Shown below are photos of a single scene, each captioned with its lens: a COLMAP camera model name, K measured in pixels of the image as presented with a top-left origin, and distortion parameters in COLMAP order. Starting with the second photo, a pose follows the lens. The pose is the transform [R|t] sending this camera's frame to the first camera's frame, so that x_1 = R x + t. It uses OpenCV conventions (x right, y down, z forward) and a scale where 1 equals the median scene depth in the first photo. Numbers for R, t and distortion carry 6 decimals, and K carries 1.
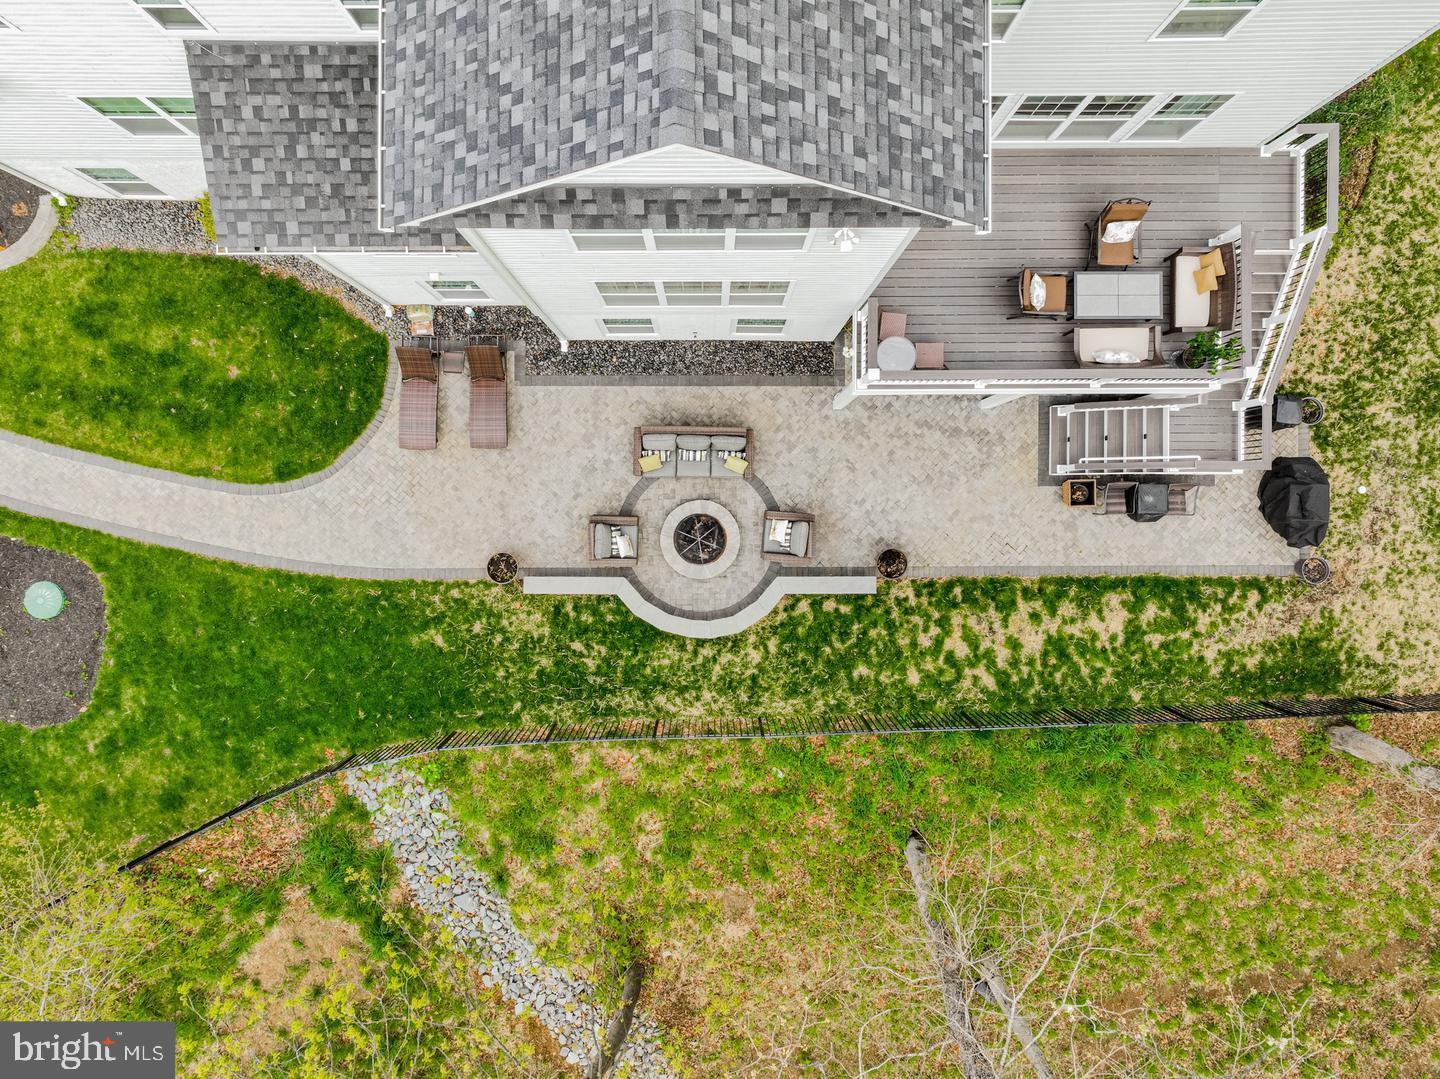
lens RADIAL K [[1019.7, 0, 719.1], [0, 1019.7, 538.0], [0, 0, 1]] dist [-0.011917, -0.005284]
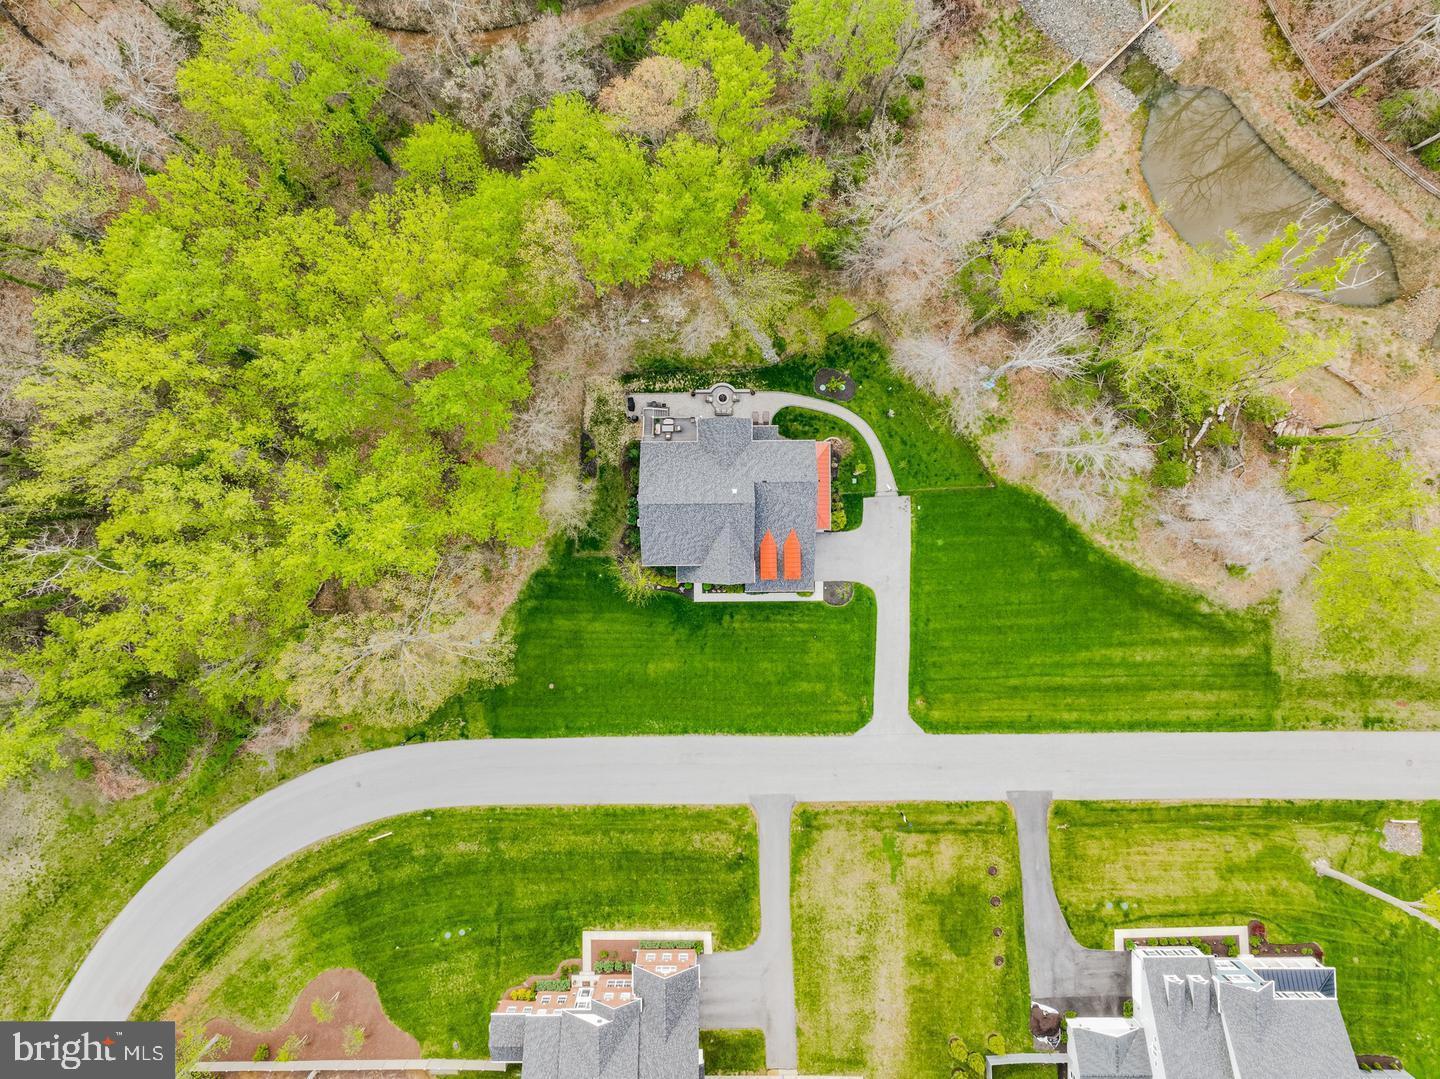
lens RADIAL K [[1019.7, 0, 717.5], [0, 1019.7, 538.9], [0, 0, 1]] dist [-0.011917, -0.005284]
pose [[-0.999948, 0.009107, -0.004492, 0.051688], [-0.008992, -0.999647, -0.025012, -0.722930], [-0.004719, -0.024971, 0.999677, -5.427024]]
